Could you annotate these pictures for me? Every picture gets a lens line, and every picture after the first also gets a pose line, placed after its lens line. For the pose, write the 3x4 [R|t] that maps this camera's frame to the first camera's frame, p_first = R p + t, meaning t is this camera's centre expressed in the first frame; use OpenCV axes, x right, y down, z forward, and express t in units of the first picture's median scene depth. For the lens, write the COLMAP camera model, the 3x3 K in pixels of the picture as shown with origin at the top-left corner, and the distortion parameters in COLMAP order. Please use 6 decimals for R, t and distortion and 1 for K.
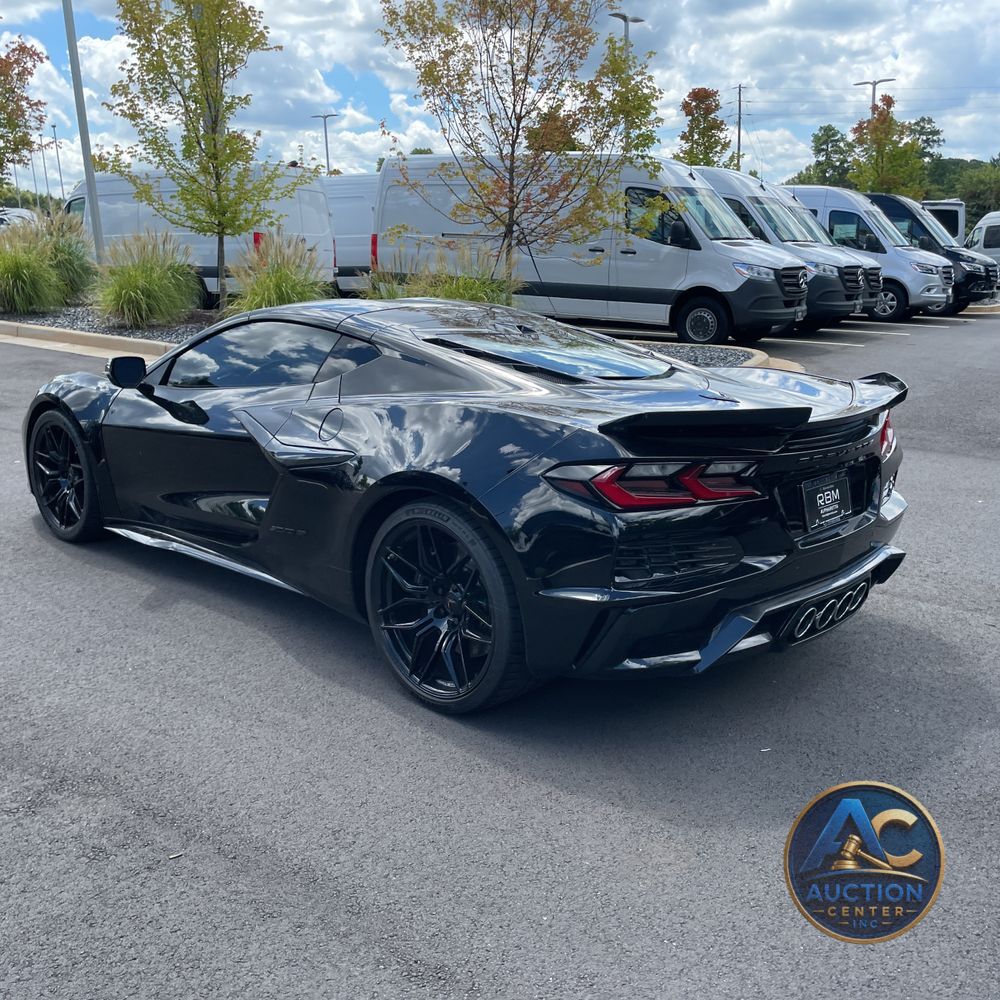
lens RADIAL K [[1011.3, 0, 501.4], [0, 1011.3, 484.3], [0, 0, 1]] dist [0.094646, -0.141170]
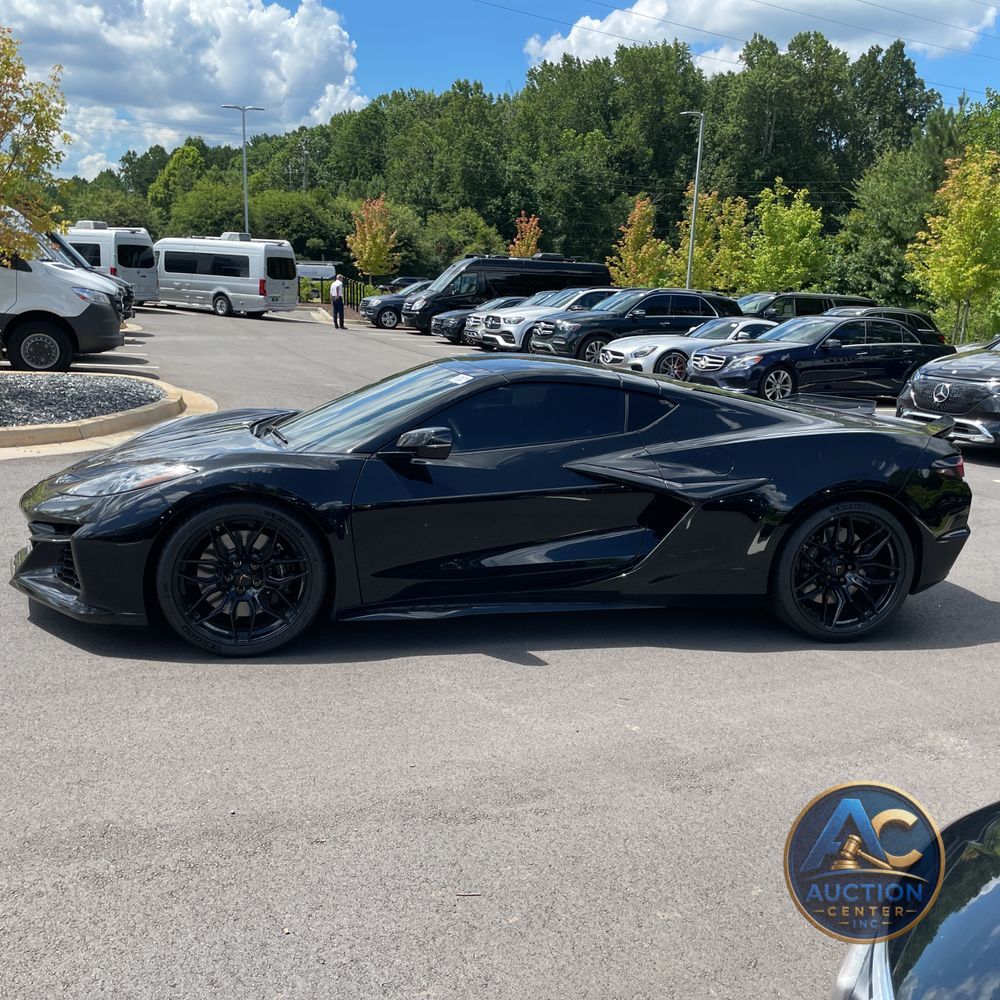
lens RADIAL K [[1011.3, 0, 501.4], [0, 1011.3, 484.3], [0, 0, 1]] dist [0.094646, -0.141170]
pose [[0.549724, -0.135154, 0.824340, -0.356915], [0.140259, 0.987749, 0.068412, -0.040416], [-0.823487, 0.078014, 0.561946, 0.129946]]
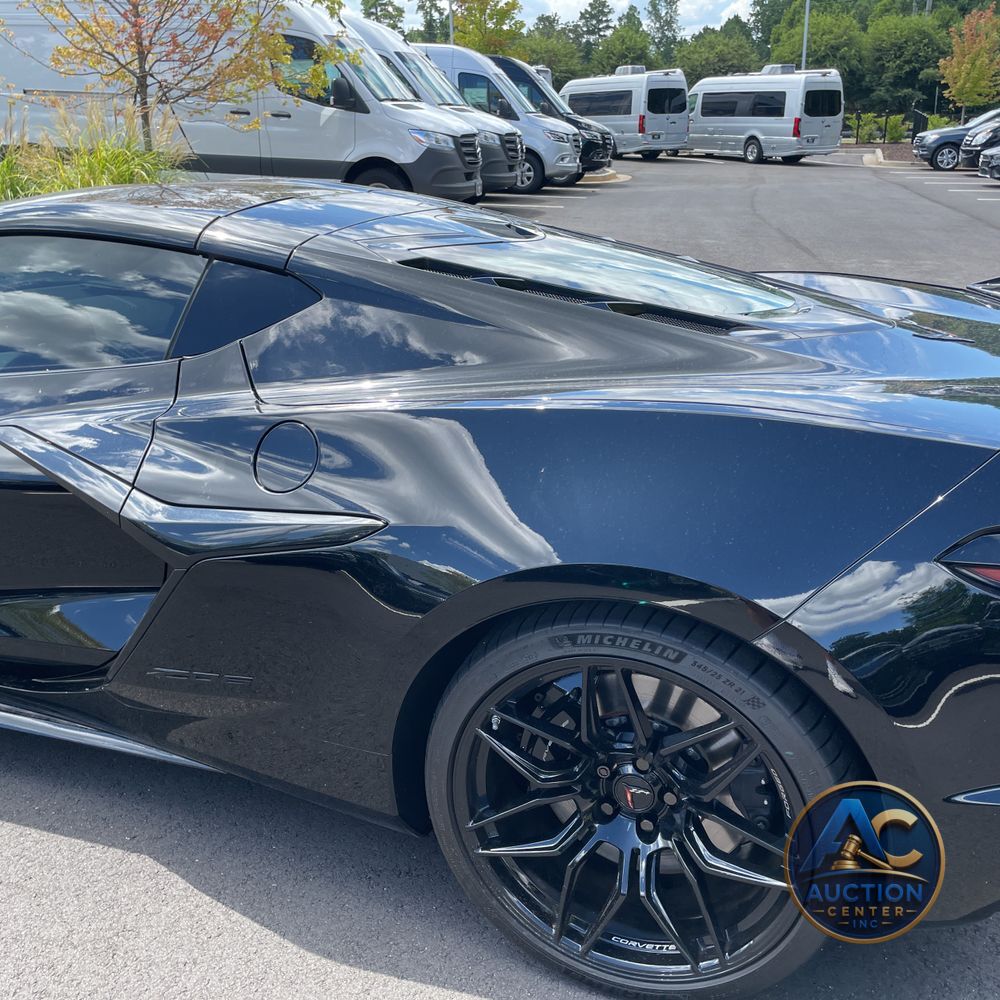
lens RADIAL K [[1011.3, 0, 501.4], [0, 1011.3, 484.3], [0, 0, 1]] dist [0.094646, -0.141170]
pose [[0.917104, -0.137021, 0.374361, -0.066052], [0.092375, 0.986558, 0.134796, -0.026124], [-0.387799, -0.089040, 0.917433, 0.132930]]
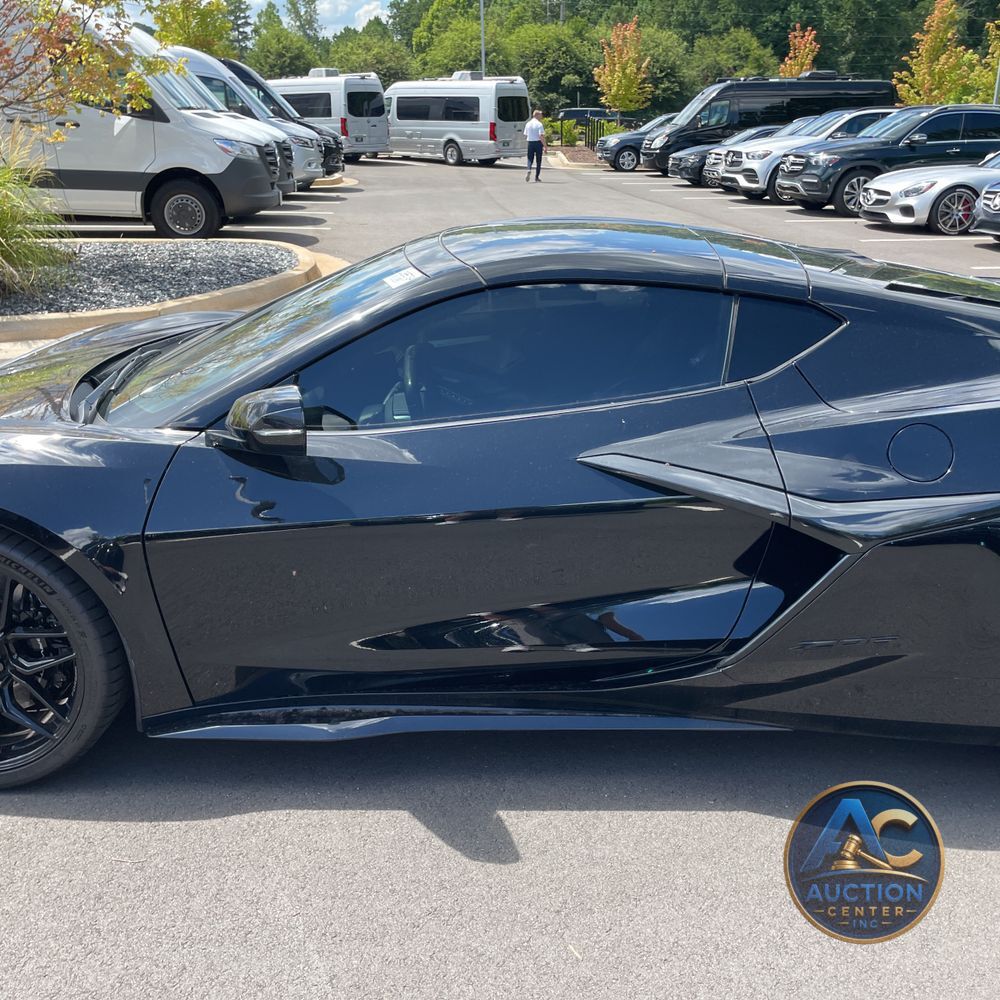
lens RADIAL K [[1011.3, 0, 501.4], [0, 1011.3, 484.3], [0, 0, 1]] dist [0.094646, -0.141170]
pose [[0.741465, -0.227411, 0.631280, -0.188722], [0.150680, 0.973219, 0.173609, -0.046896], [-0.653854, -0.033604, 0.755874, 0.181777]]
